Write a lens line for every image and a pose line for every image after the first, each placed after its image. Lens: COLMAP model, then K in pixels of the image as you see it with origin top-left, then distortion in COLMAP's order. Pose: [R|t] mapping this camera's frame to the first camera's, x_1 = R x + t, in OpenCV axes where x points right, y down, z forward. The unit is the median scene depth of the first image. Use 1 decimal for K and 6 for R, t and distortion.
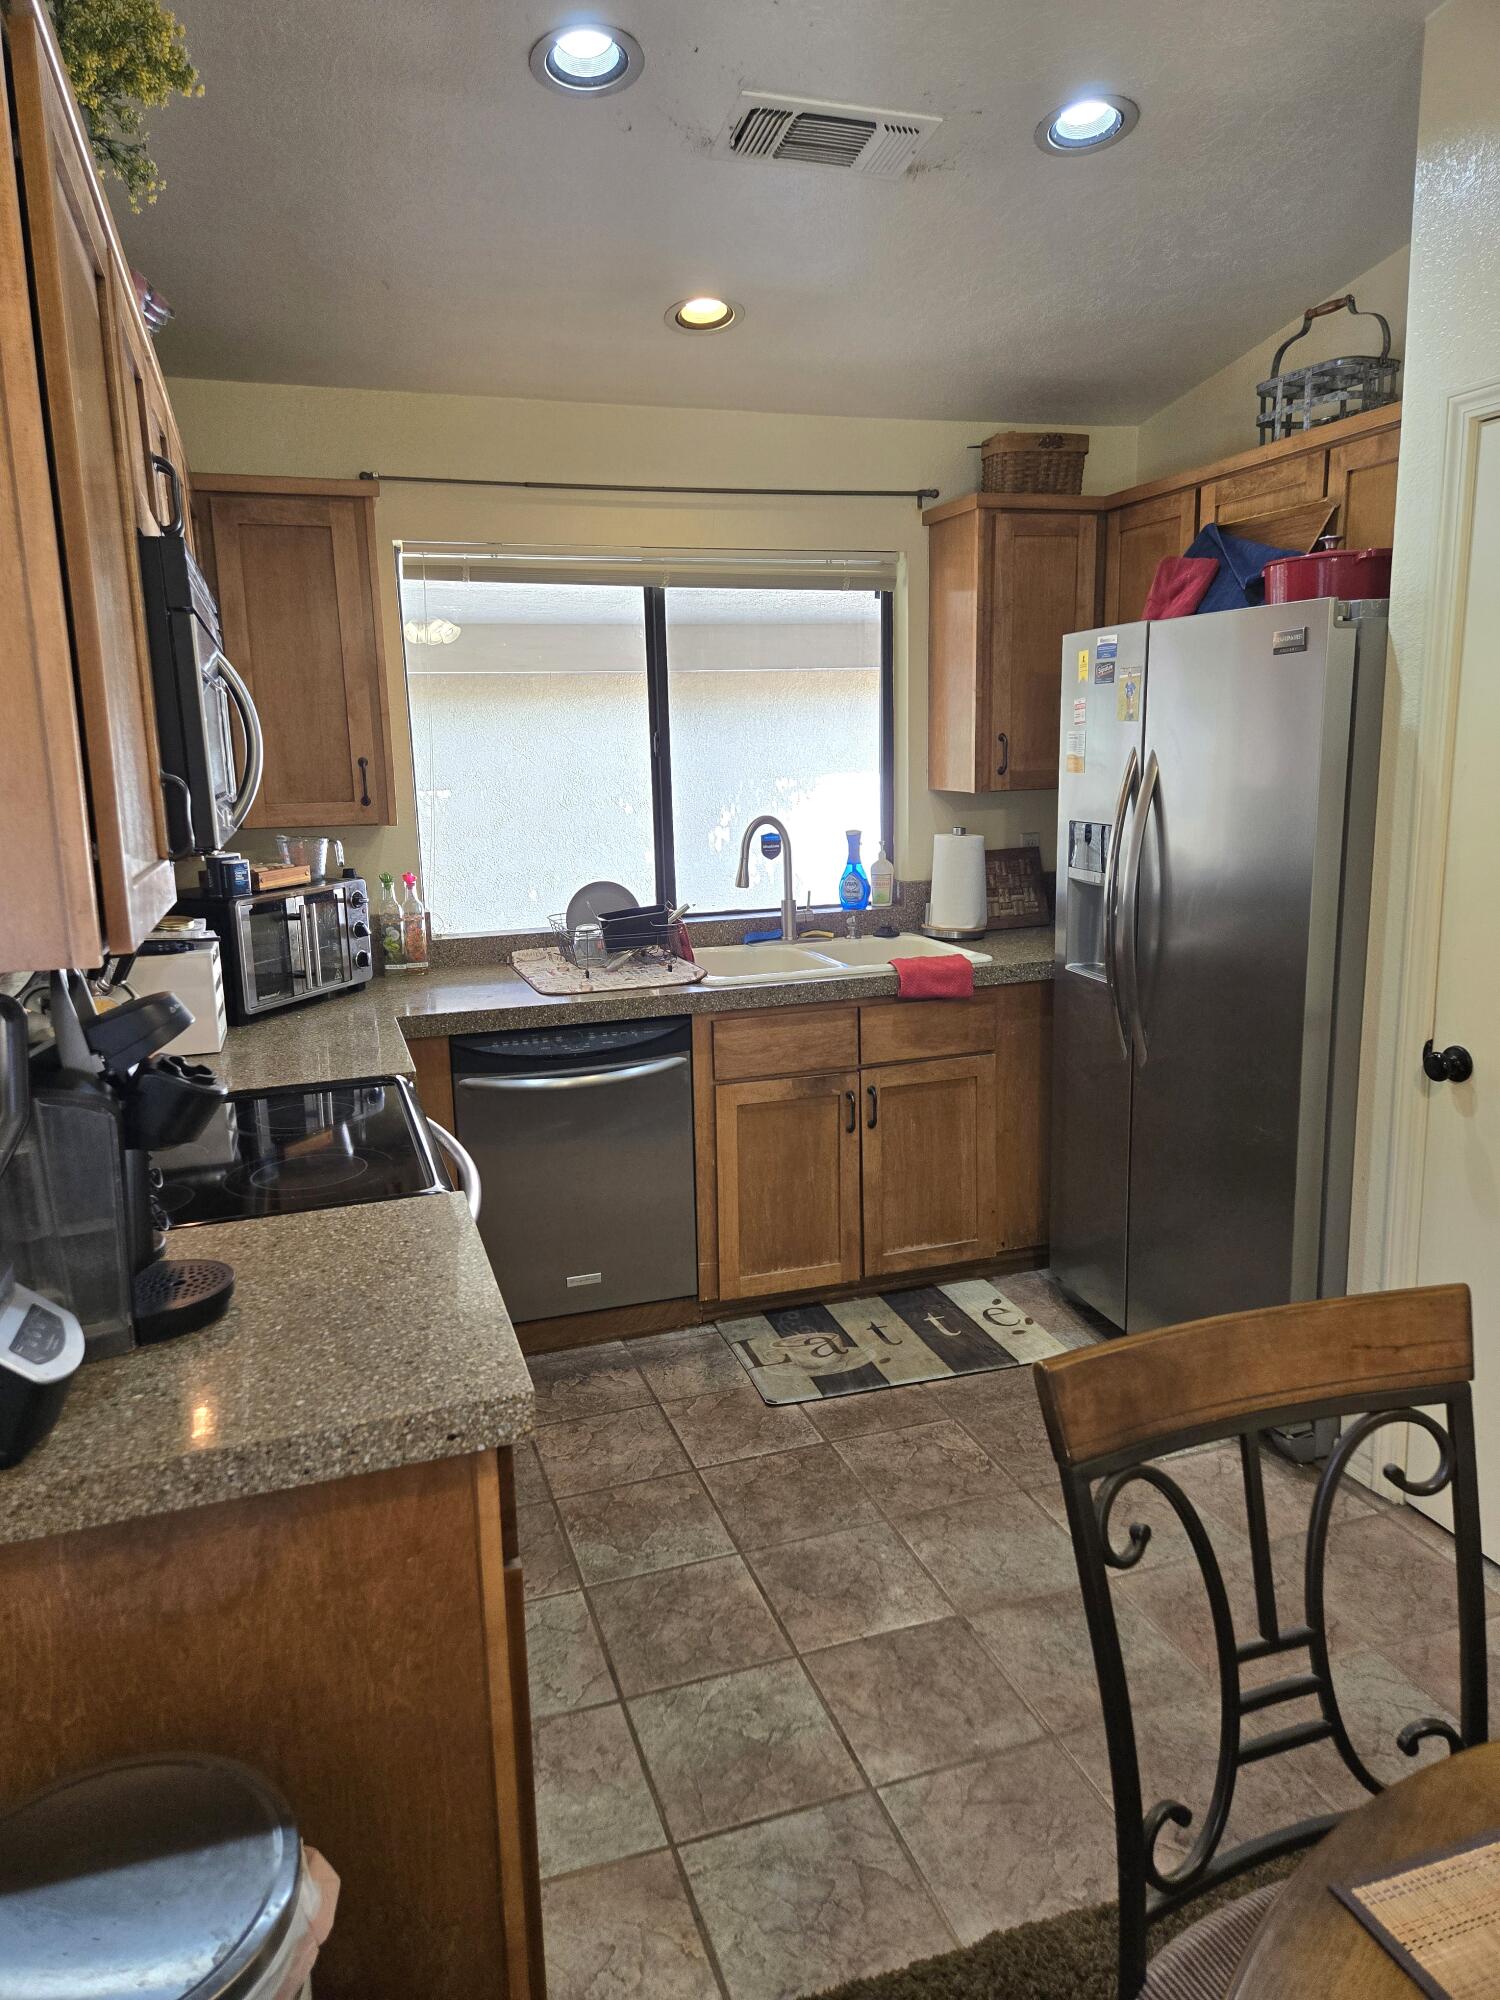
lens RADIAL K [[1327.1, 0, 750.0], [0, 1327.1, 1000.0], [0, 0, 1]] dist [0.080535, -0.068018]
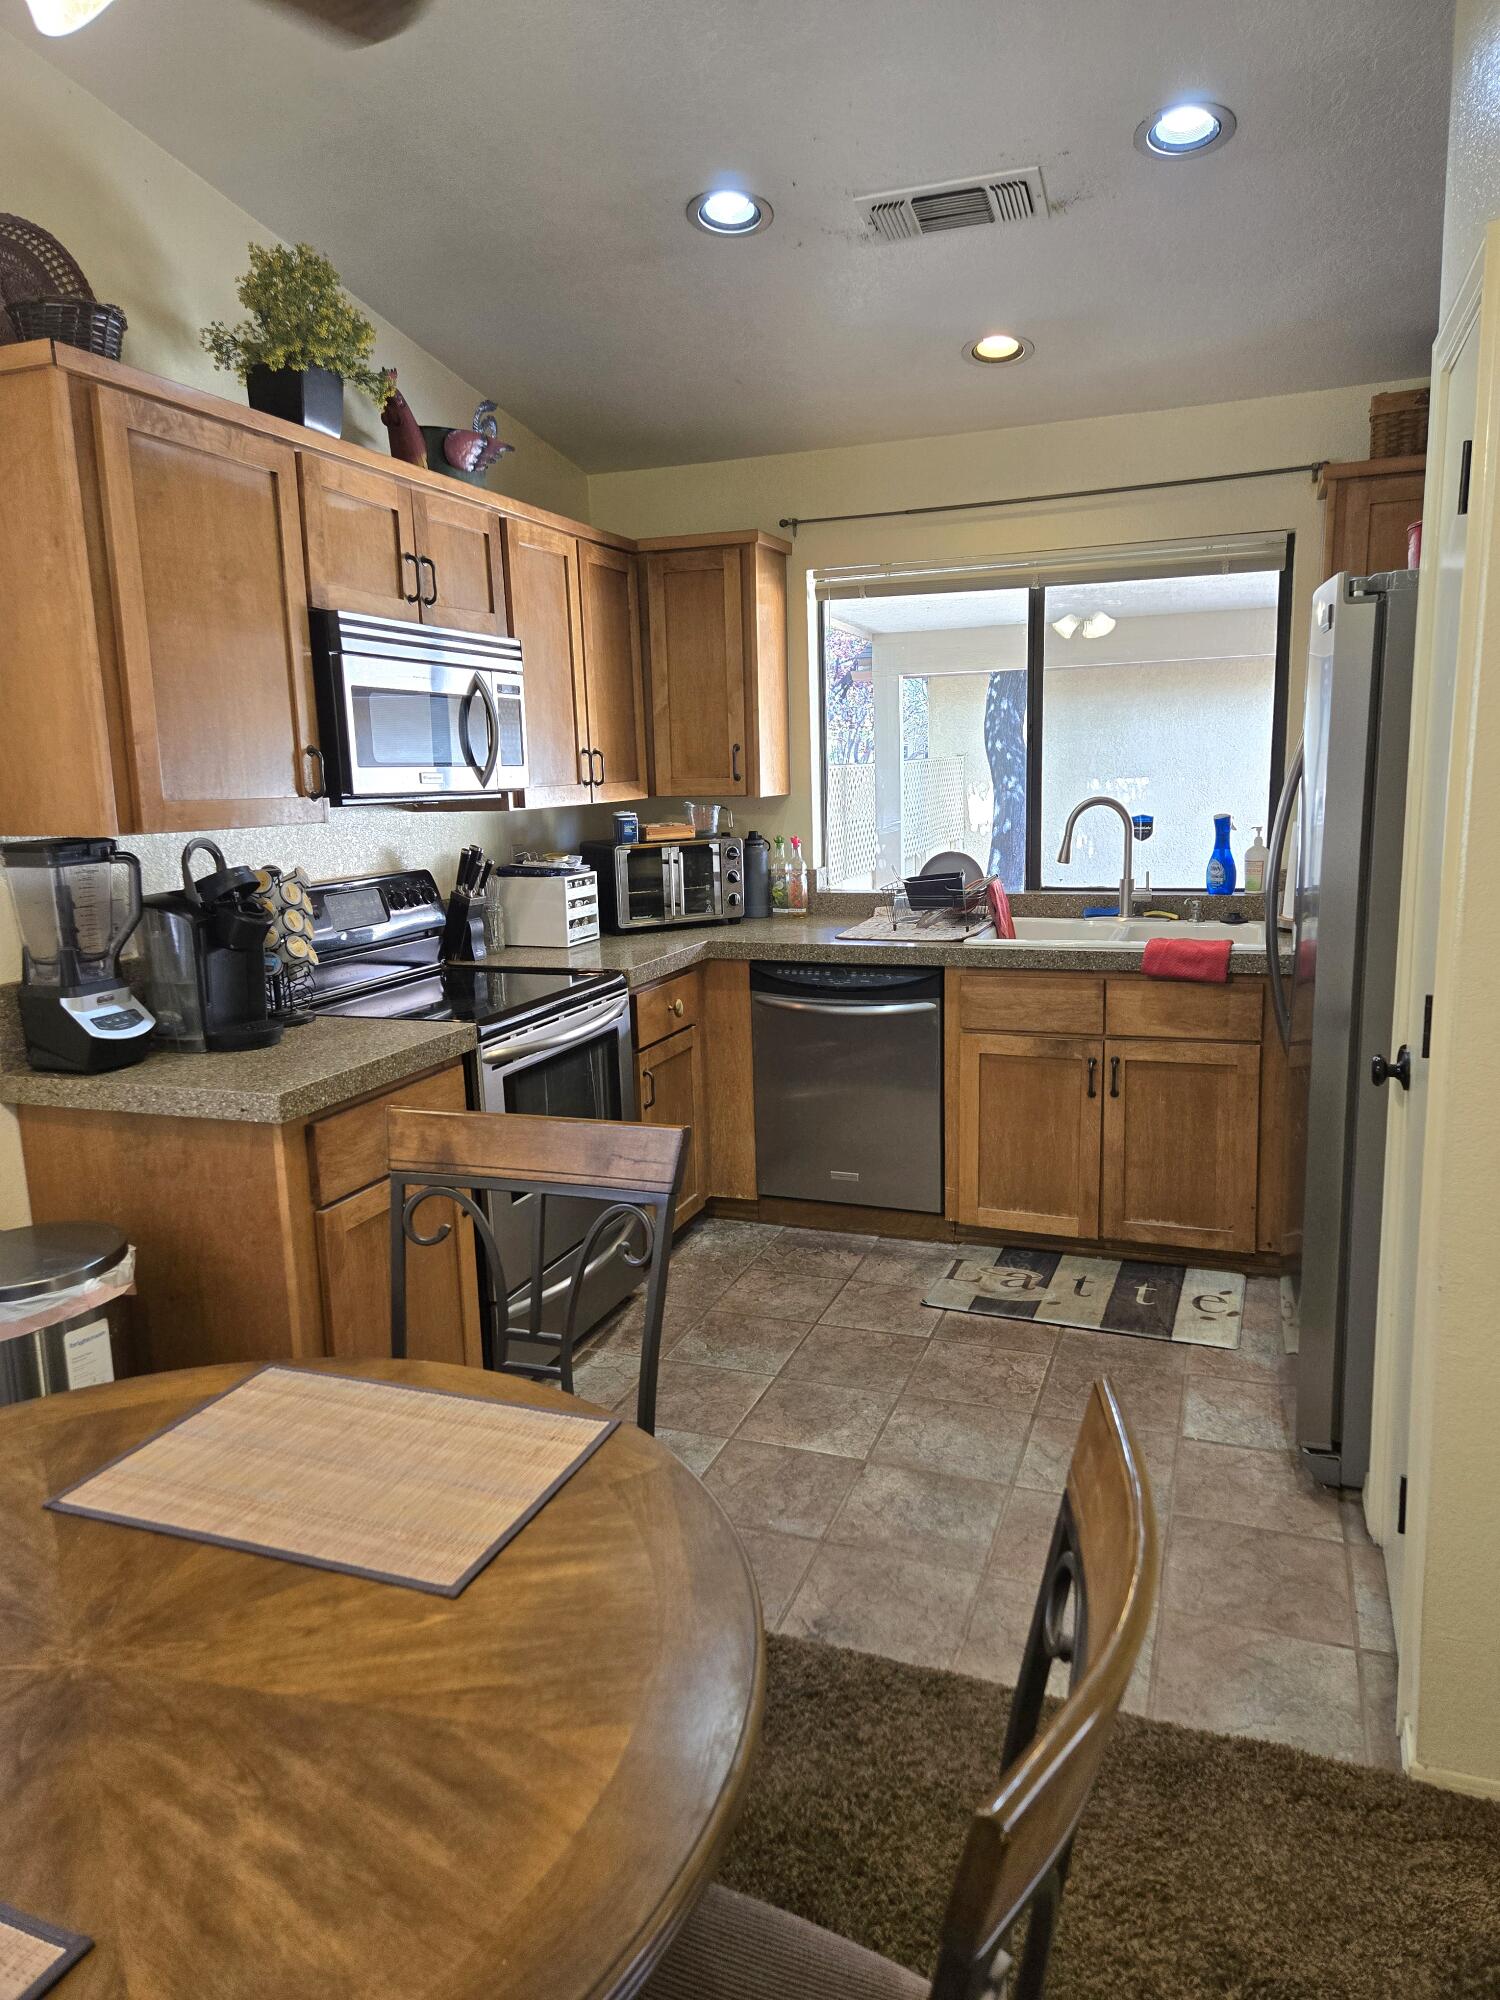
lens RADIAL K [[1322.0, 0, 751.1], [0, 1322.0, 1012.7], [0, 0, 1]] dist [0.086669, -0.069472]
pose [[0.780916, 0.123822, -0.612241, 0.512071], [-0.114199, 0.991937, 0.054951, 0.005694], [0.614108, 0.027005, 0.788760, -0.005736]]
